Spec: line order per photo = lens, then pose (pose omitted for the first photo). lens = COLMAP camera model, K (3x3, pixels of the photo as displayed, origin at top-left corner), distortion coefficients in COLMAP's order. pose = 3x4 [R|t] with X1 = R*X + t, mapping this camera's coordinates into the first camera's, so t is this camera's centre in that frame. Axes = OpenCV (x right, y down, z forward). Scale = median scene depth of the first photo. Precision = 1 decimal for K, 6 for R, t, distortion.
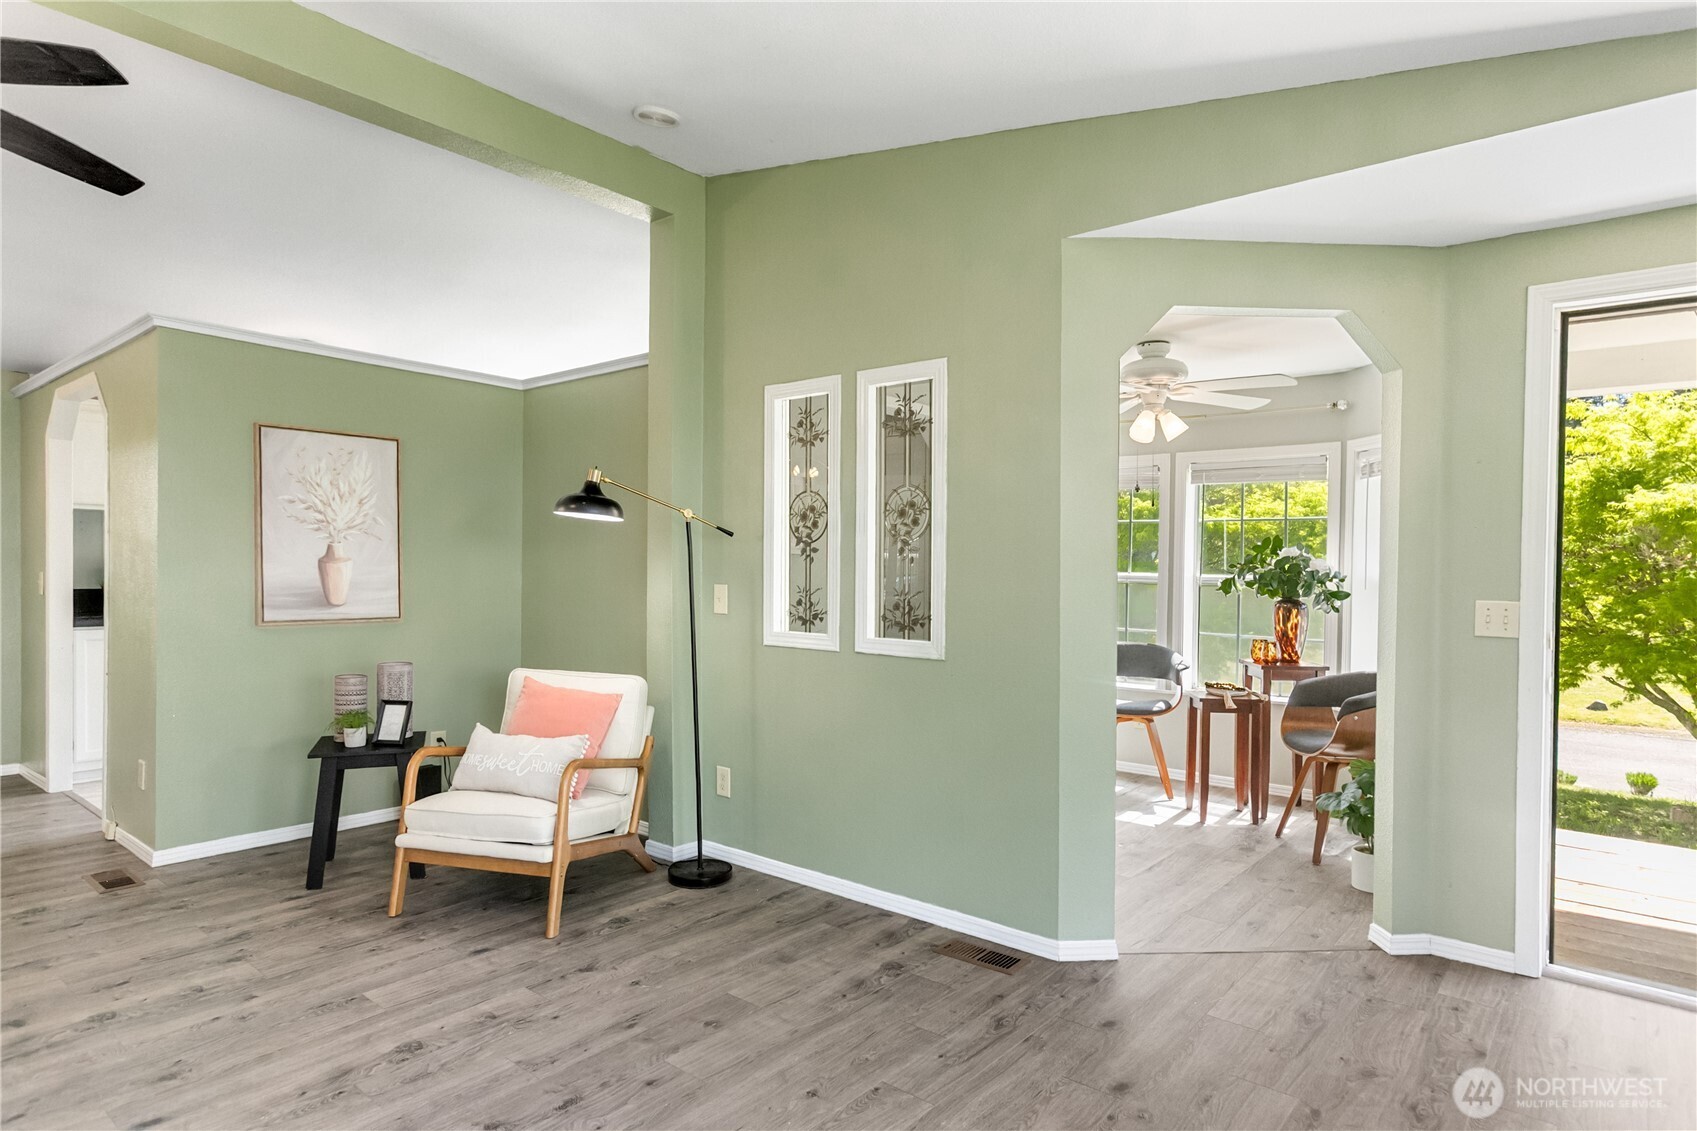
lens RADIAL K [[949.4, 0, 842.8], [0, 949.4, 579.3], [0, 0, 1]] dist [0.012429, -0.001247]
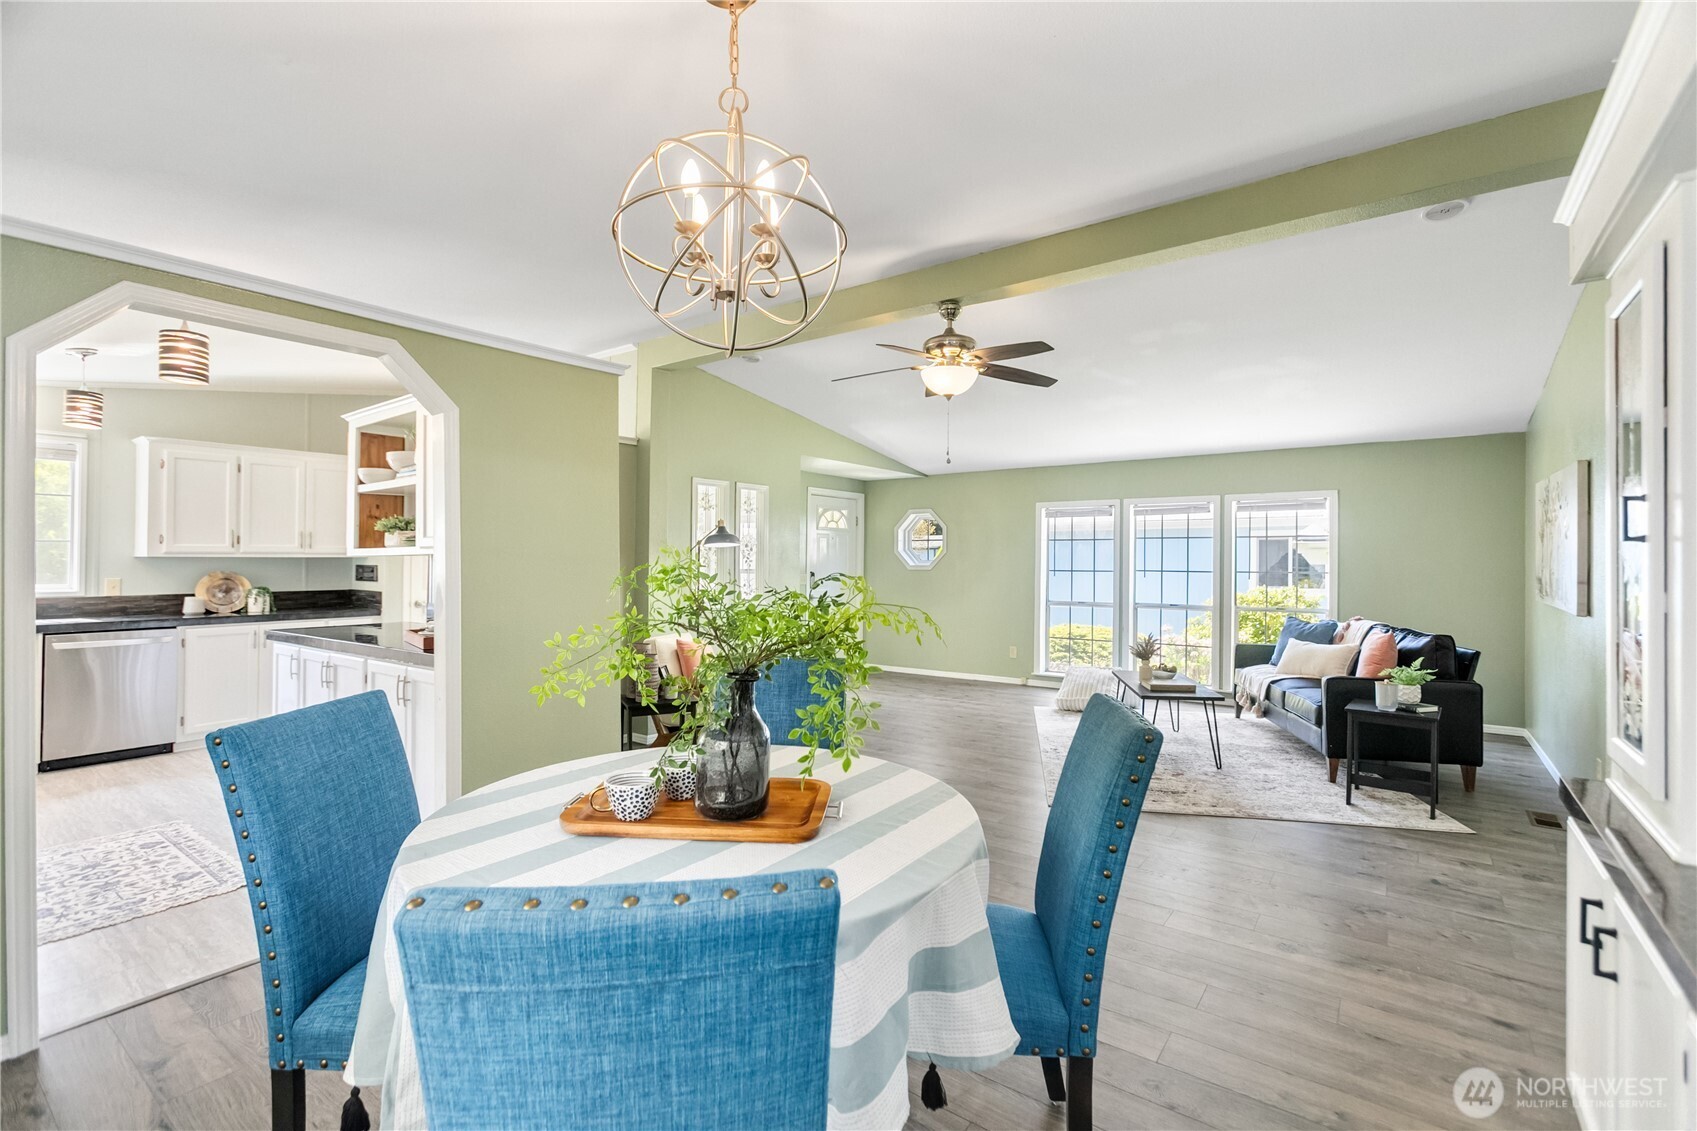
lens RADIAL K [[754.7, 0, 874.0], [0, 754.7, 552.9], [0, 0, 1]] dist [-0.007612, 0.004422]
pose [[-0.084937, 0.000918, 0.996386, -1.466472], [0.014007, 0.999902, 0.000272, -0.037512], [-0.996288, 0.013979, -0.084942, 0.682124]]
